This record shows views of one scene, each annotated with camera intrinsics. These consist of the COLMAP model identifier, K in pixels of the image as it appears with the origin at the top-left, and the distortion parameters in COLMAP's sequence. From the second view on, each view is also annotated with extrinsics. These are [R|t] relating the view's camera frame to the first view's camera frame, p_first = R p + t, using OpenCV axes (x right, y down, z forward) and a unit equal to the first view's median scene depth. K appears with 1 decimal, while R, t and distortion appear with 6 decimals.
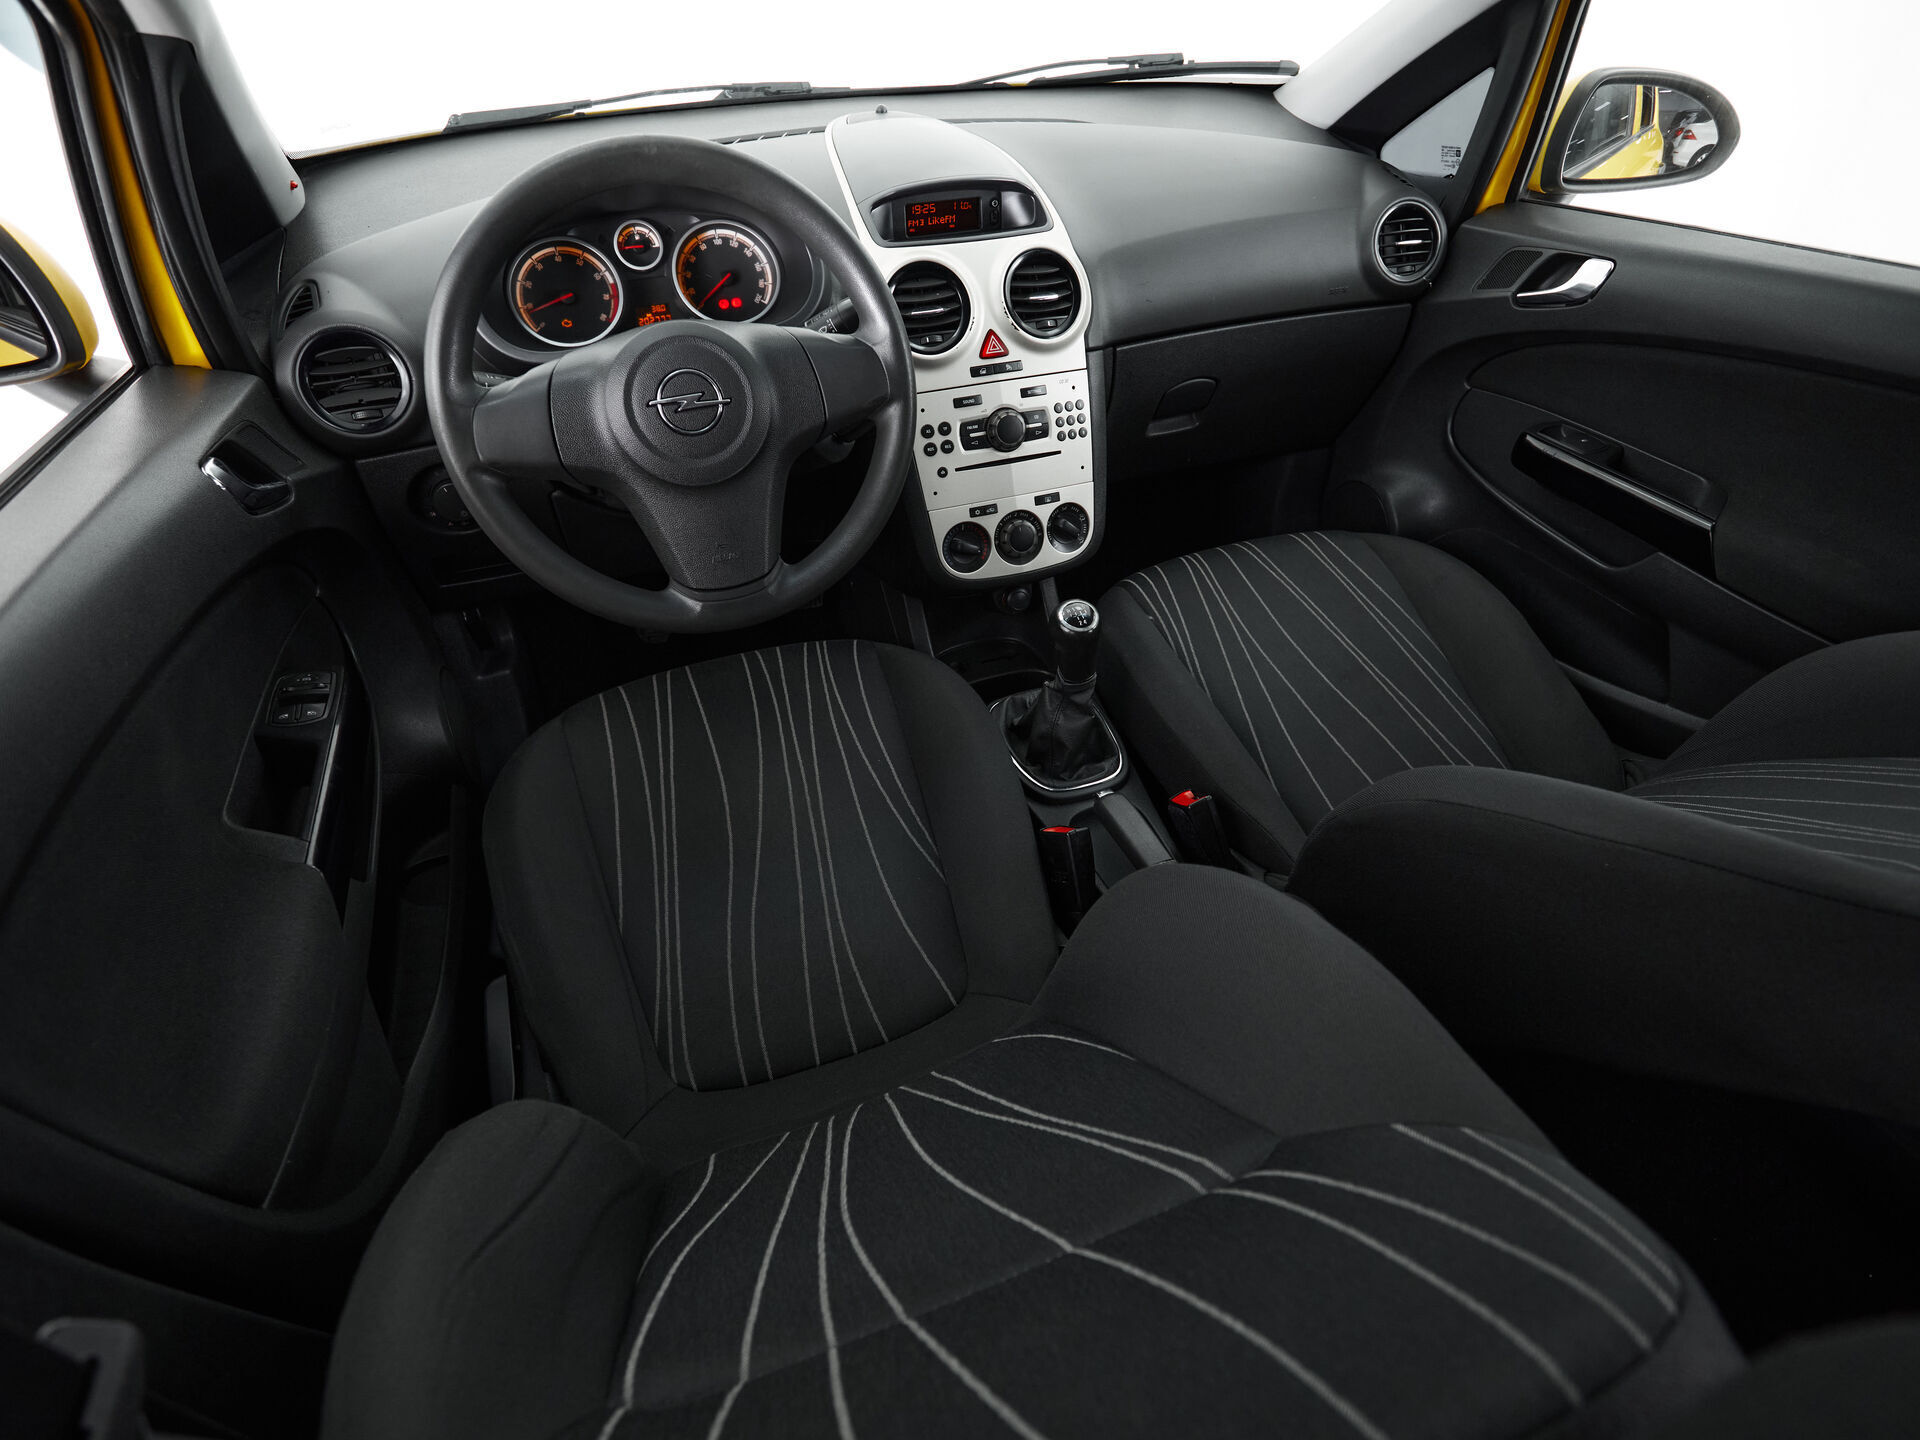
lens RADIAL K [[1026.6, 0, 960.0], [0, 1026.6, 720.0], [0, 0, 1]] dist [-0.002005, -0.000374]
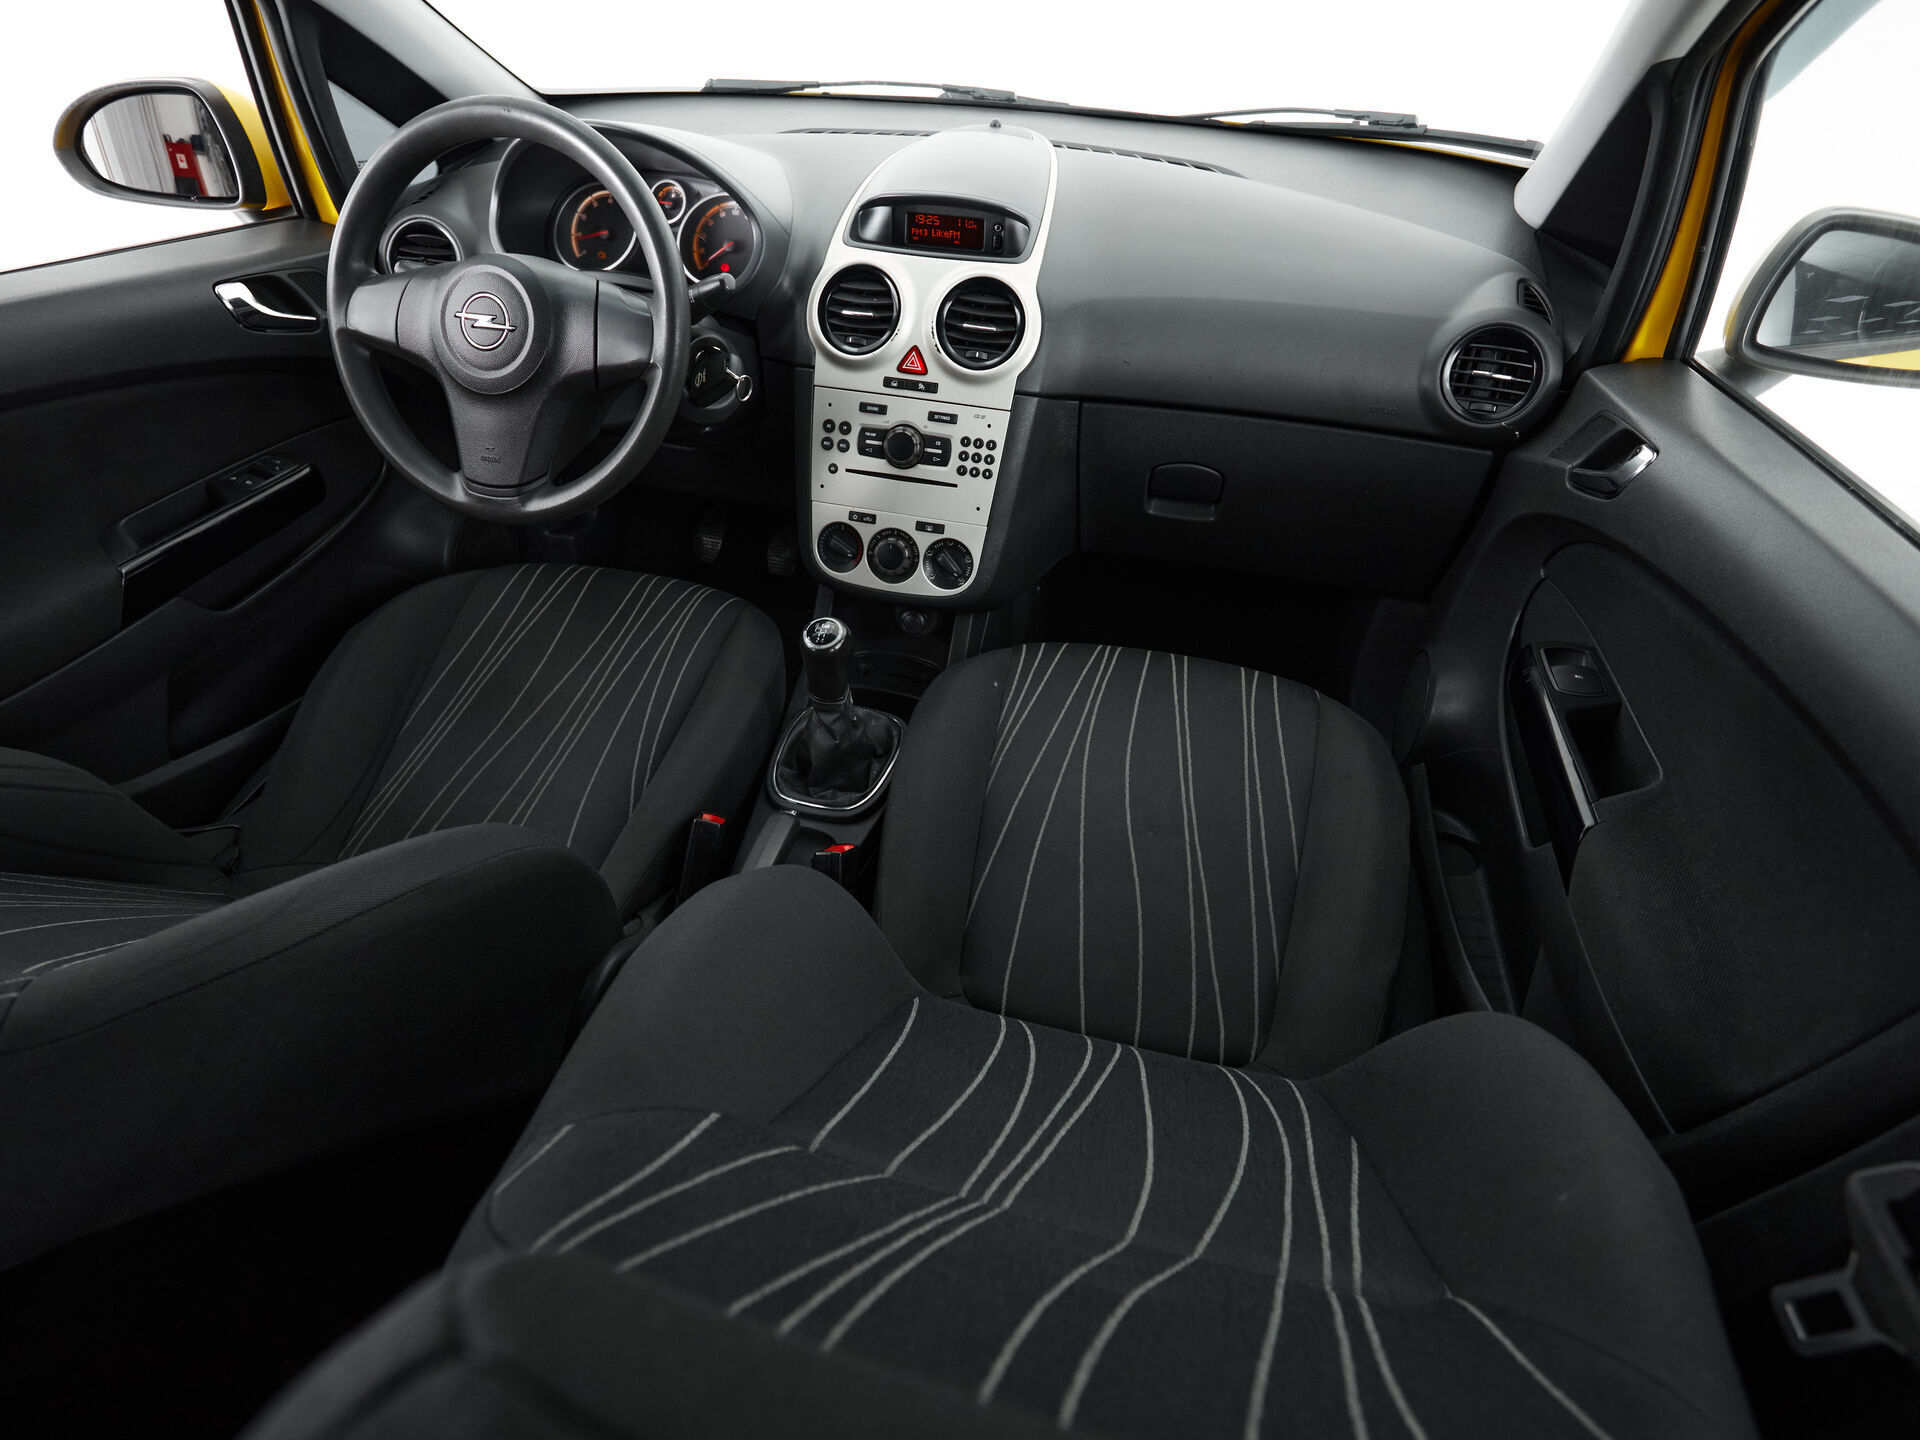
lens RADIAL K [[1052.4, 0, 960.0], [0, 1052.4, 720.0], [0, 0, 1]] dist [-0.001536, -0.000015]
pose [[0.822306, 0.378458, -0.424949, 0.615048], [-0.387036, 0.919413, 0.069885, -0.131452], [0.417152, 0.107003, 0.902516, 0.134794]]
